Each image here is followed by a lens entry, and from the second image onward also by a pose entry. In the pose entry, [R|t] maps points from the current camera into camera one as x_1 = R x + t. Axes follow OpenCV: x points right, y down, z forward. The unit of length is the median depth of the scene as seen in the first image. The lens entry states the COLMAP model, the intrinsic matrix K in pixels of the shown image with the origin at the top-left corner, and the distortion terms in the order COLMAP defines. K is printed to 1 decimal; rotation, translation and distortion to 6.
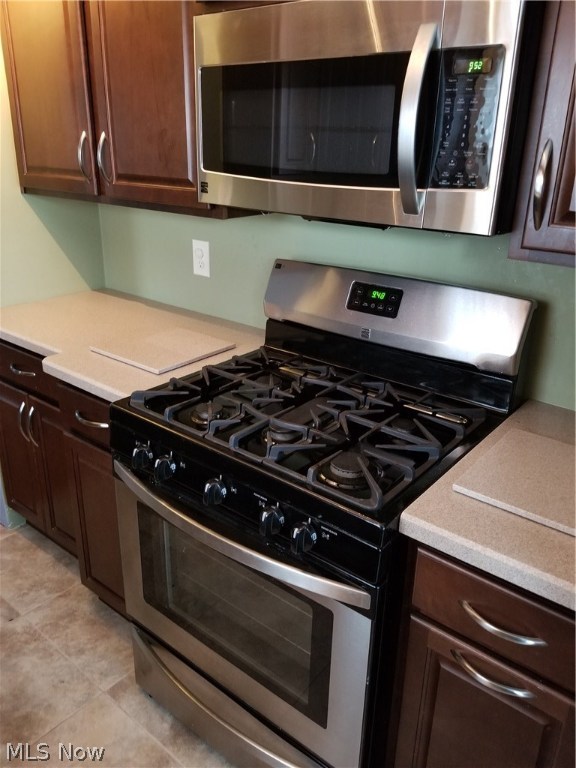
lens RADIAL K [[601.5, 0, 281.7], [0, 601.5, 378.3], [0, 0, 1]] dist [0.024131, -0.014894]
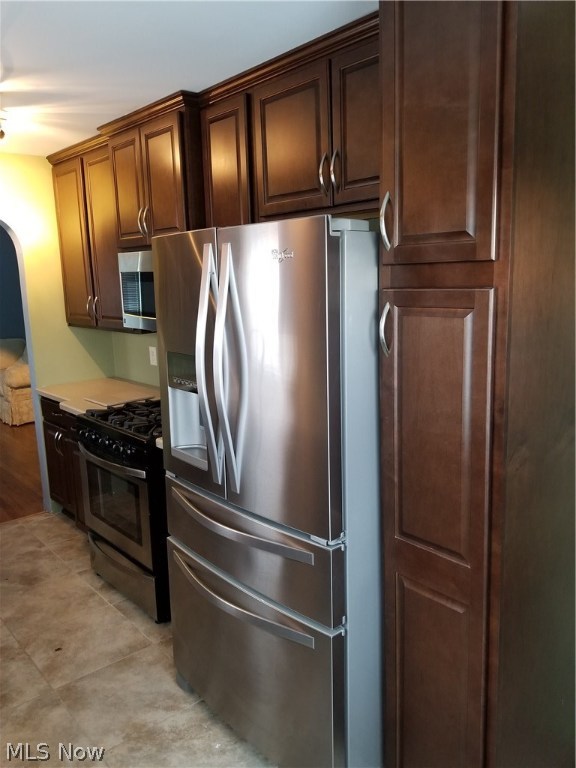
lens RADIAL K [[601.5, 0, 292.8], [0, 601.5, 386.2], [0, 0, 1]] dist [0.024131, -0.014894]
pose [[0.986884, -0.016398, -0.160595, 0.675944], [-0.014025, 0.982357, -0.186490, 0.267301], [0.160819, 0.186297, 0.969242, -0.828969]]
